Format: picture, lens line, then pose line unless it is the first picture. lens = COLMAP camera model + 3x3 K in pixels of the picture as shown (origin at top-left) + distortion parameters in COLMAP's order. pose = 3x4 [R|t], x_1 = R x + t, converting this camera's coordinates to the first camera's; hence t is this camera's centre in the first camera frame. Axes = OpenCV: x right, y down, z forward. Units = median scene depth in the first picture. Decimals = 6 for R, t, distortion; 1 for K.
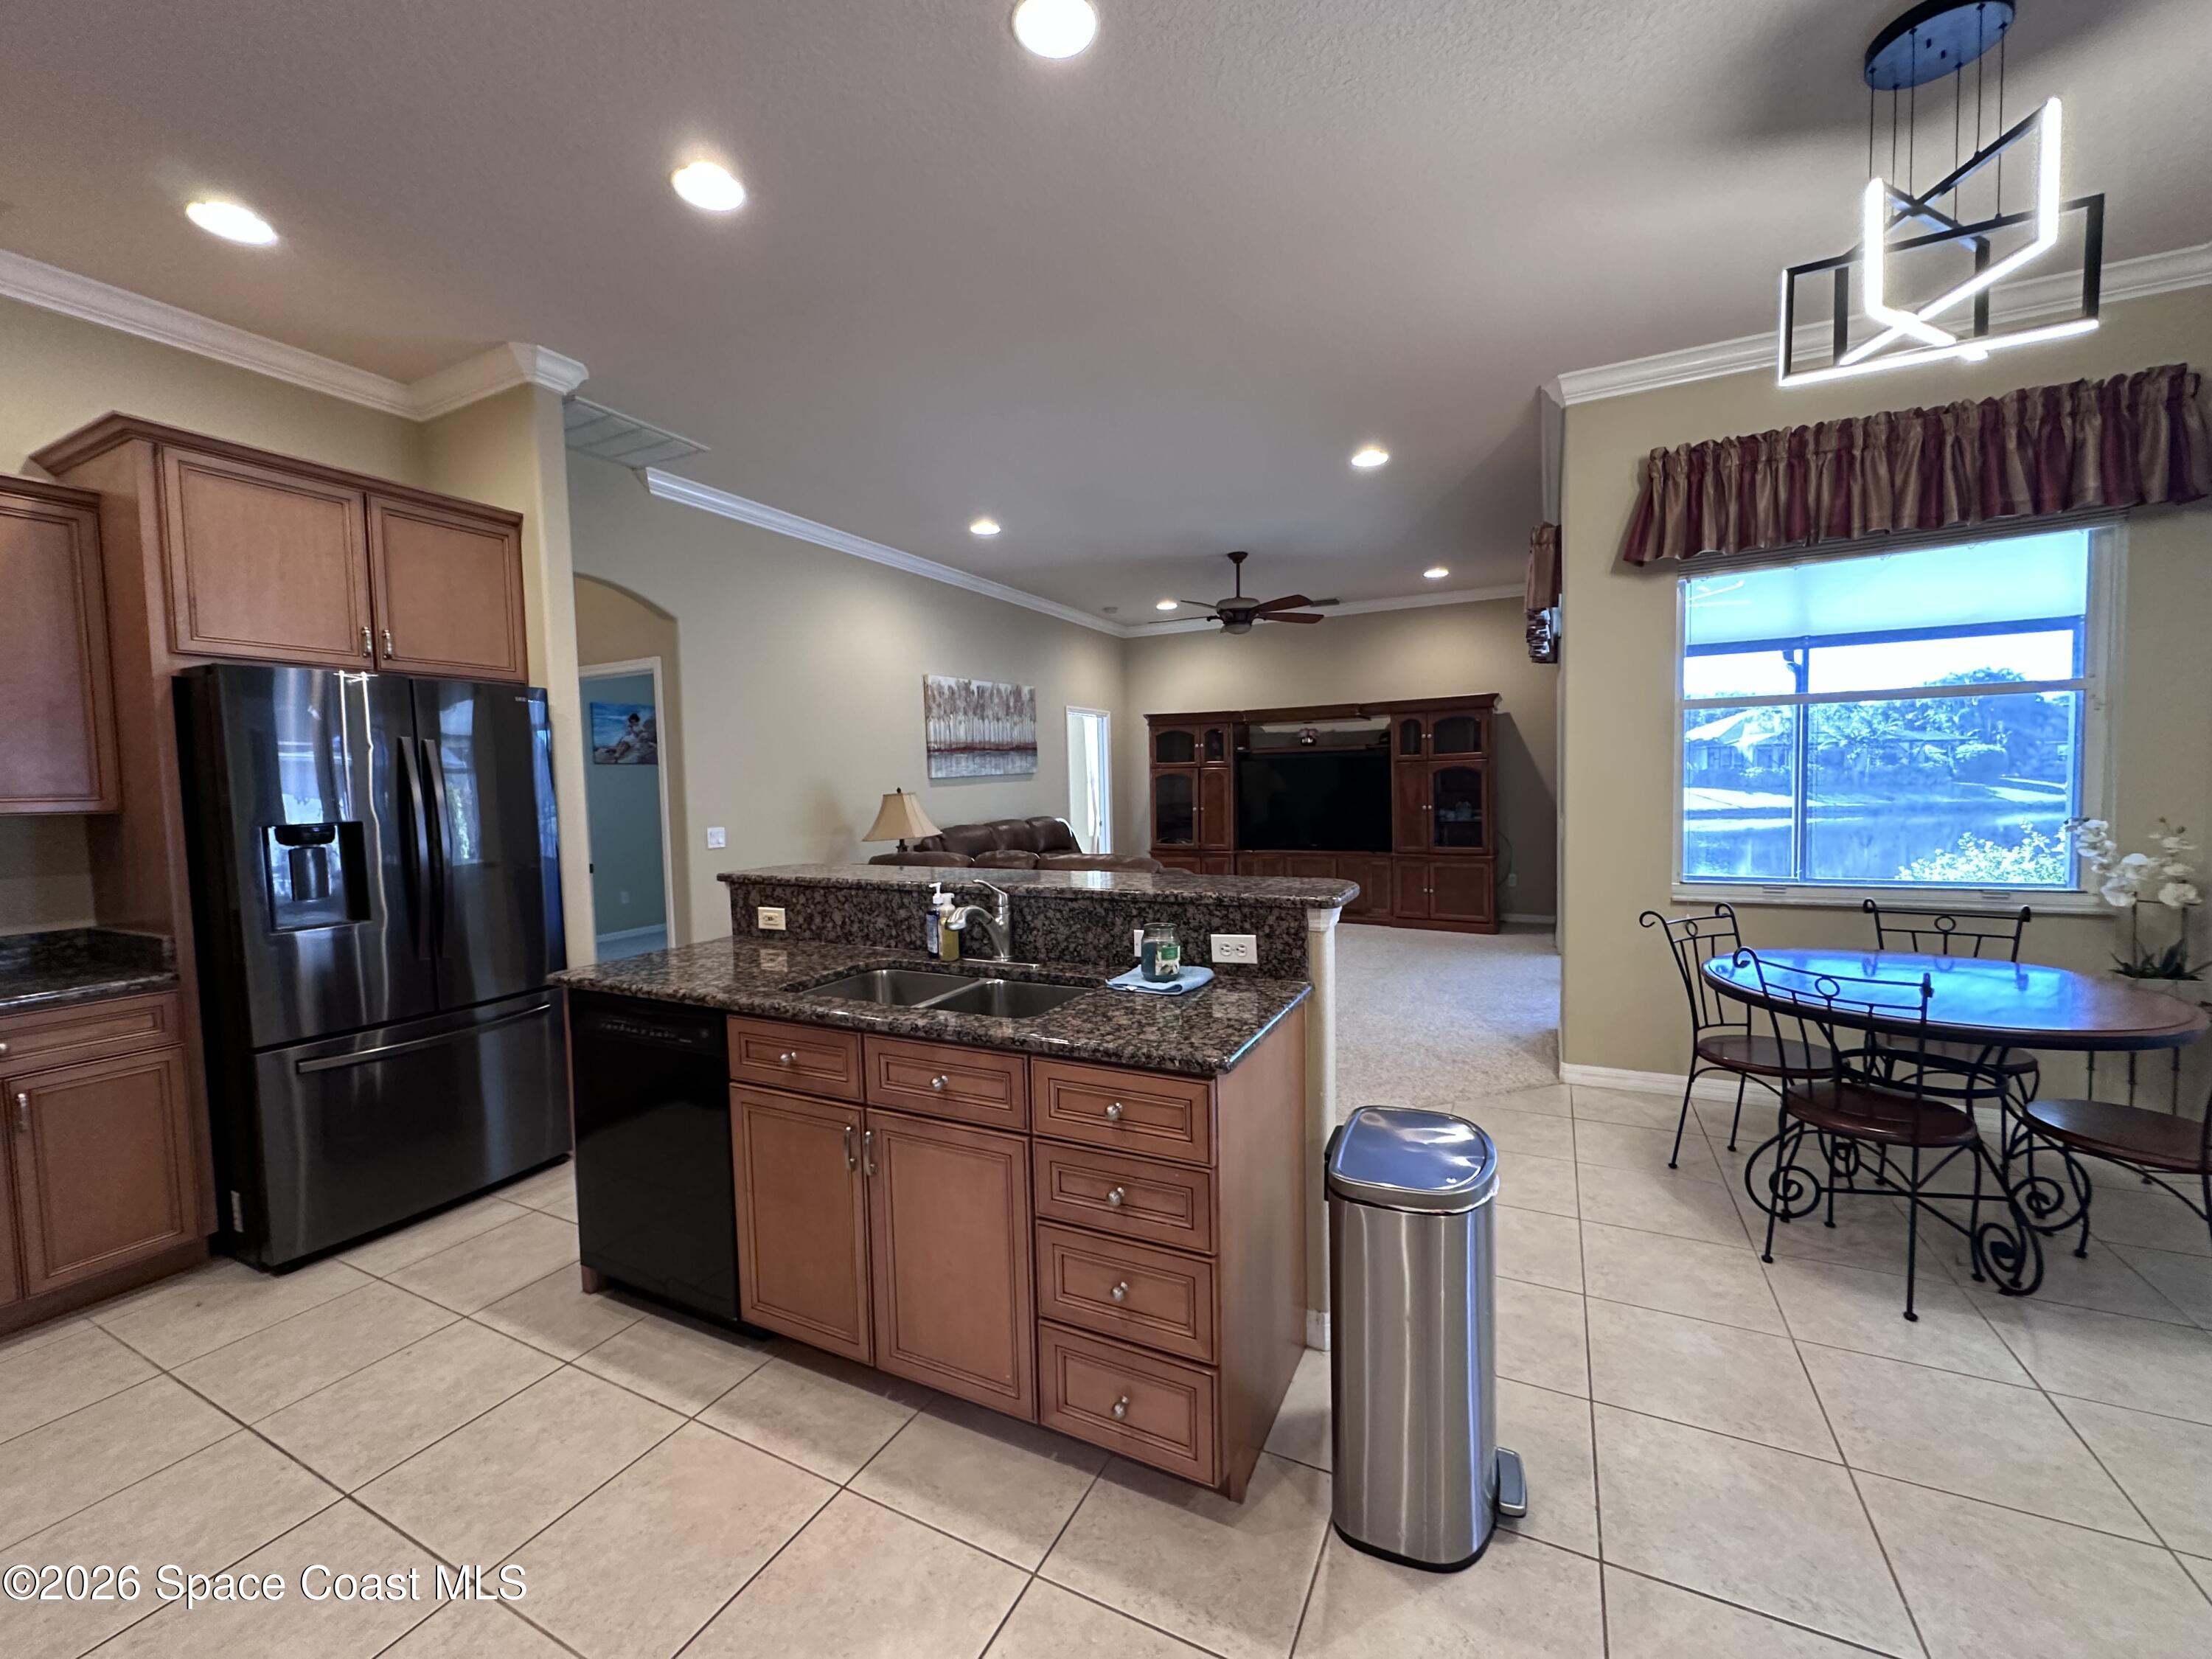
lens RADIAL K [[882.0, 0, 1106.6], [0, 882.0, 828.9], [0, 0, 1]] dist [-0.003687, 0.000761]
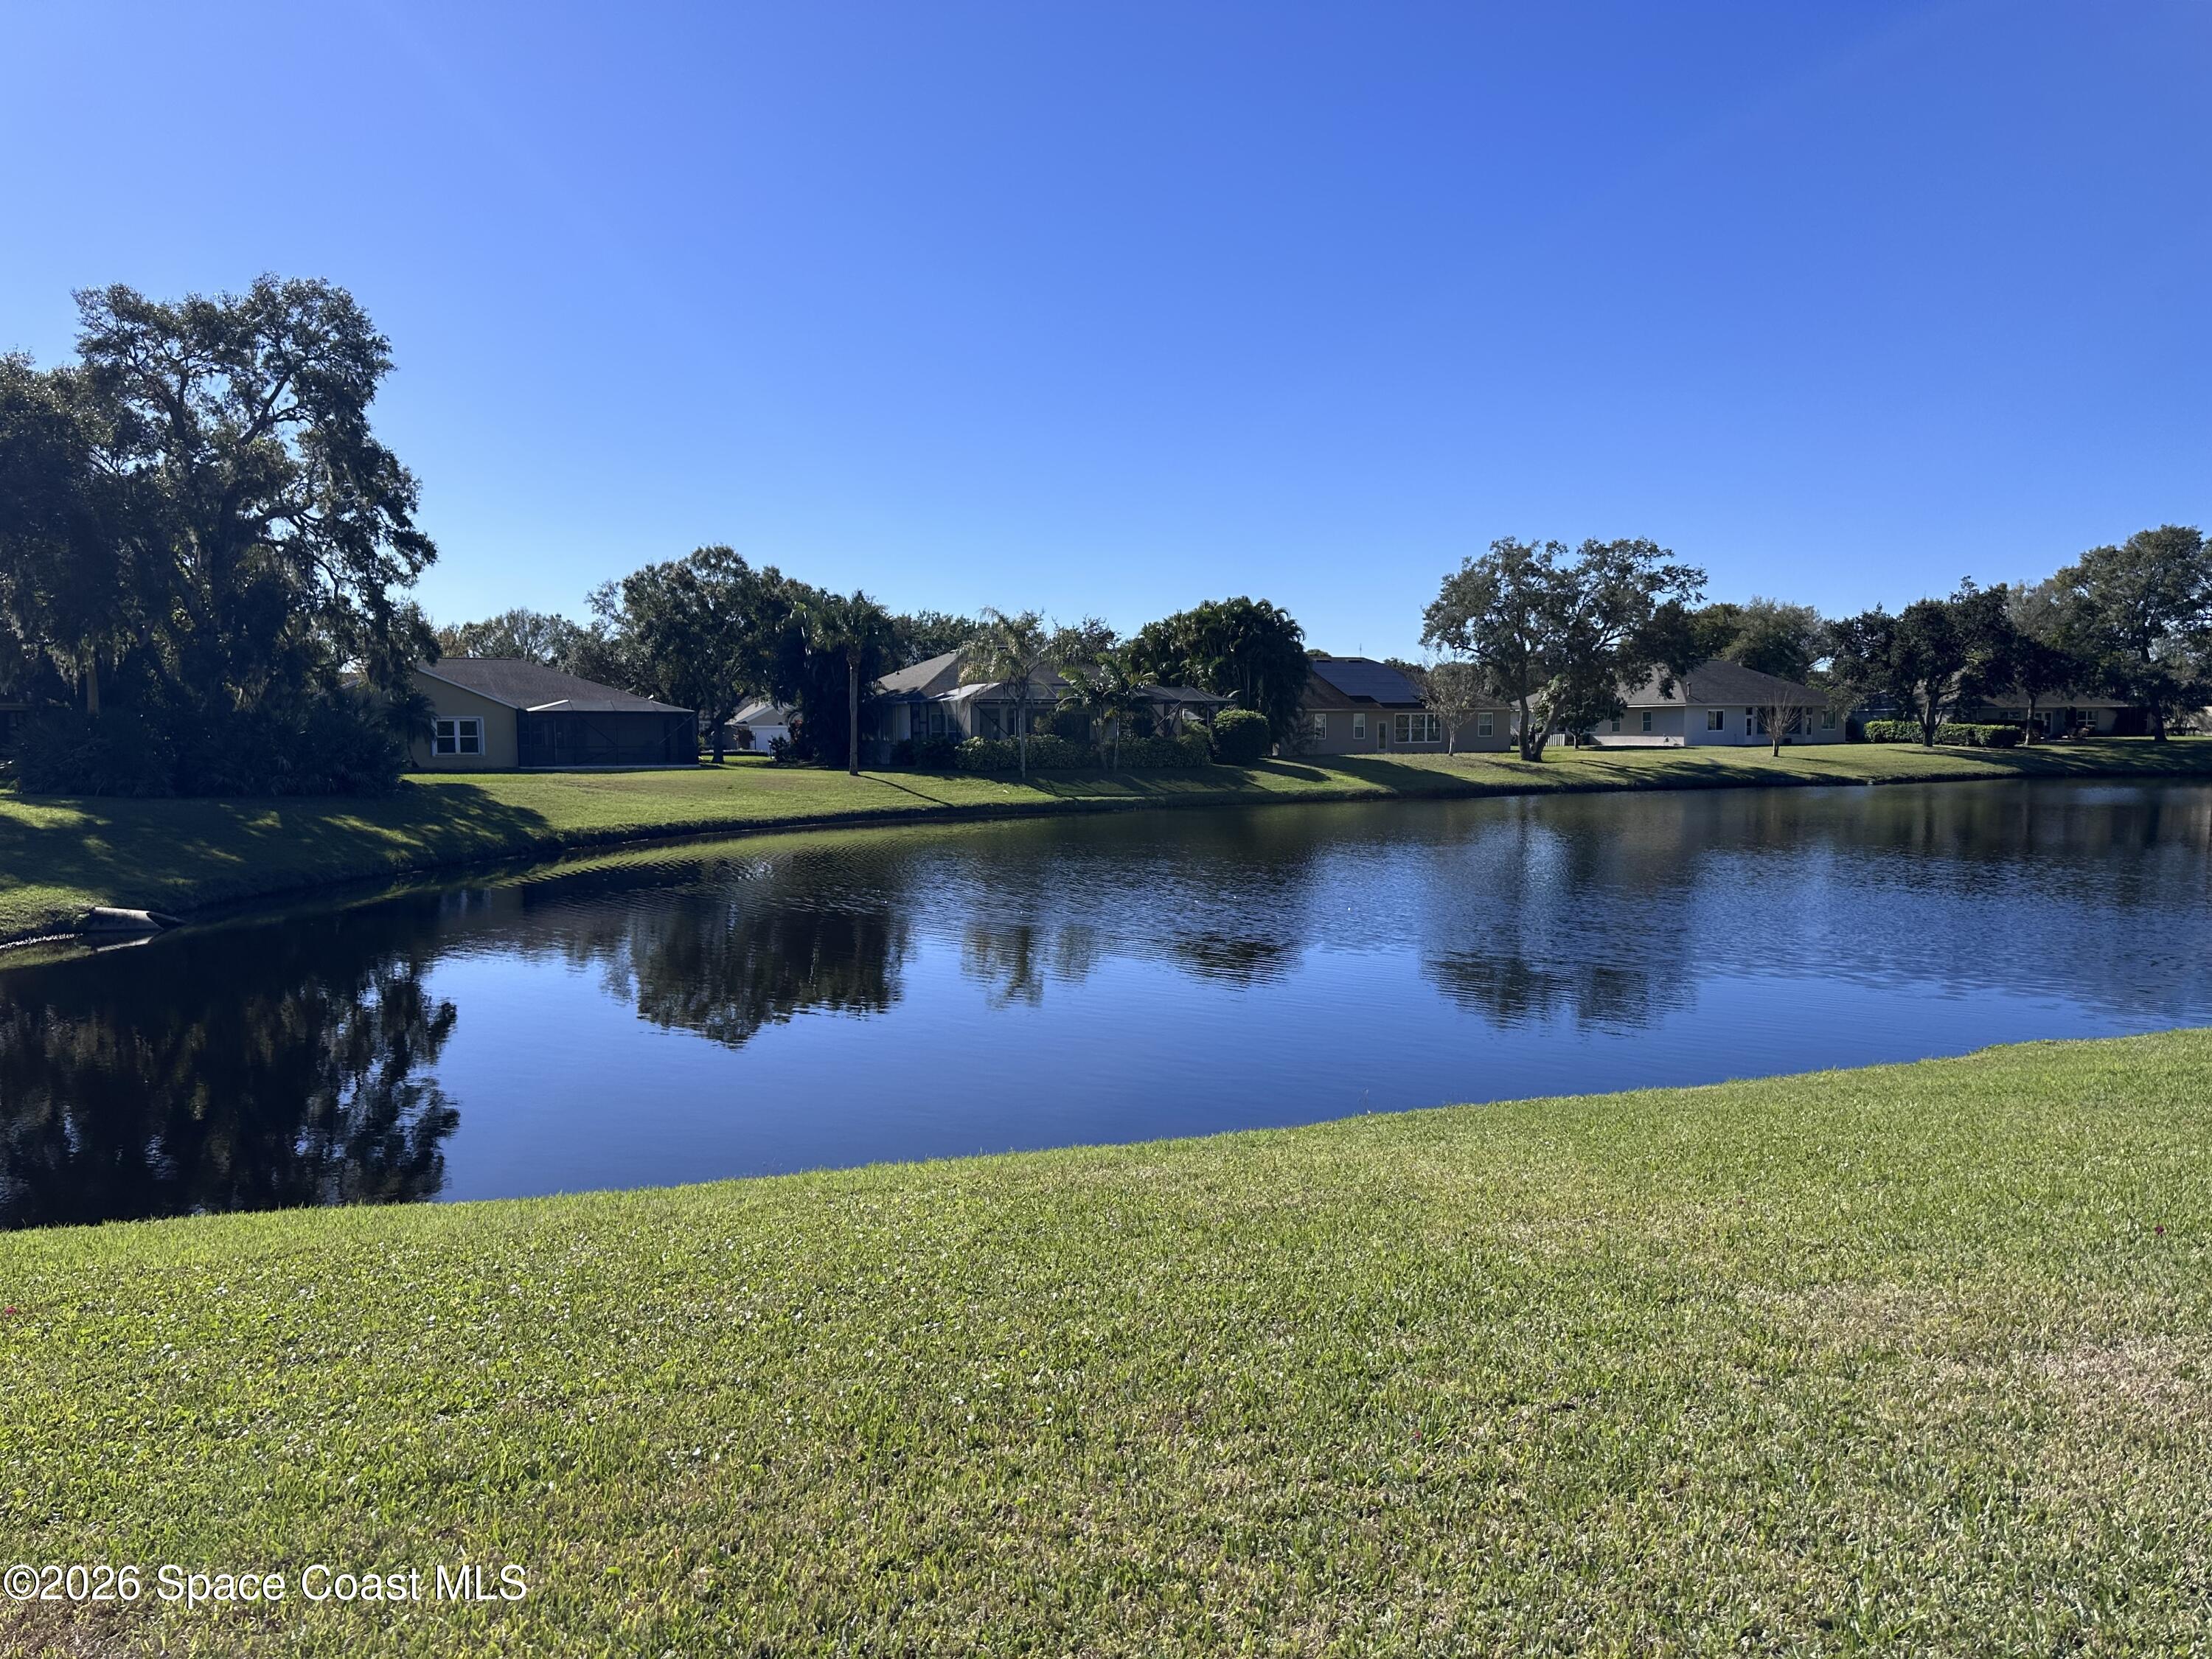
lens RADIAL K [[1552.7, 0, 1095.2], [0, 1552.7, 841.4], [0, 0, 1]] dist [0.084595, -0.097869]
pose [[0.766432, -0.026897, 0.641763, 1.312652], [0.027408, 0.999582, 0.009161, -0.074443], [-0.641741, 0.010568, 0.766849, 1.511549]]
